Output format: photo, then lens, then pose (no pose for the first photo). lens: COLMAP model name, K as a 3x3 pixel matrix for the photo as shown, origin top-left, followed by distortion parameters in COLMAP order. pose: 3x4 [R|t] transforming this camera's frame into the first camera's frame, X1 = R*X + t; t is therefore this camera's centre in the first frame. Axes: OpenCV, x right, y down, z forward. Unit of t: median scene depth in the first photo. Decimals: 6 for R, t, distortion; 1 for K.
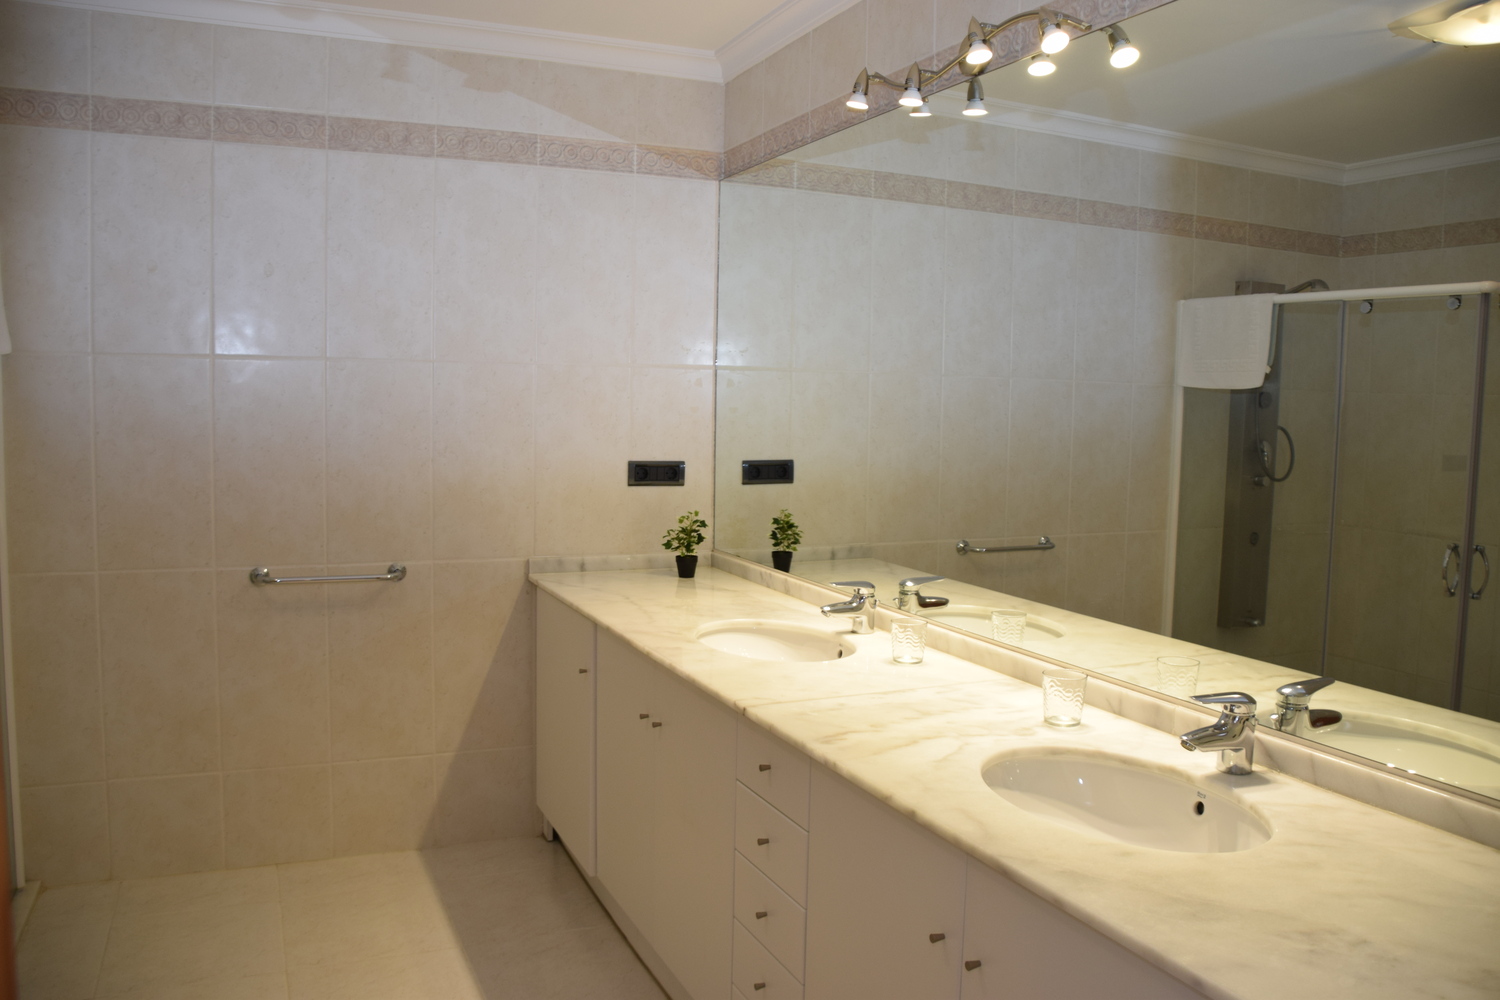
lens RADIAL K [[1171.8, 0, 745.0], [0, 1171.8, 498.2], [0, 0, 1]] dist [-0.157495, 0.112880]
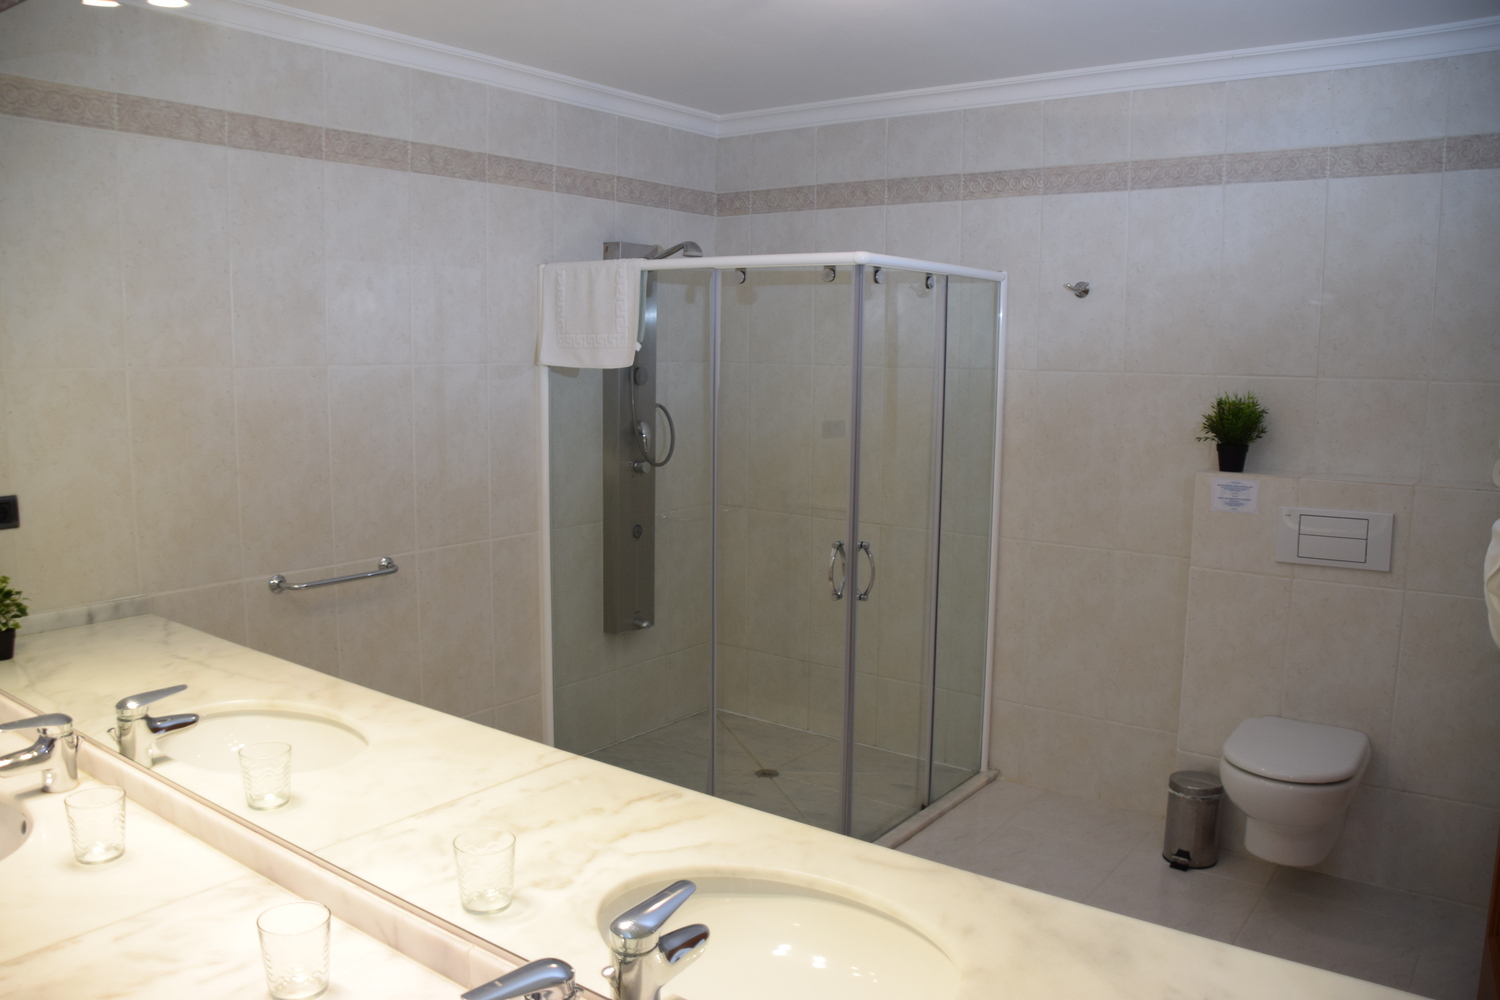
lens RADIAL K [[1171.8, 0, 745.0], [0, 1171.8, 498.2], [0, 0, 1]] dist [-0.157495, 0.112880]
pose [[0.881970, -0.070156, 0.466056, 0.107103], [0.046797, 0.997008, 0.061522, -0.048440], [-0.468977, -0.032450, 0.882614, 0.168287]]
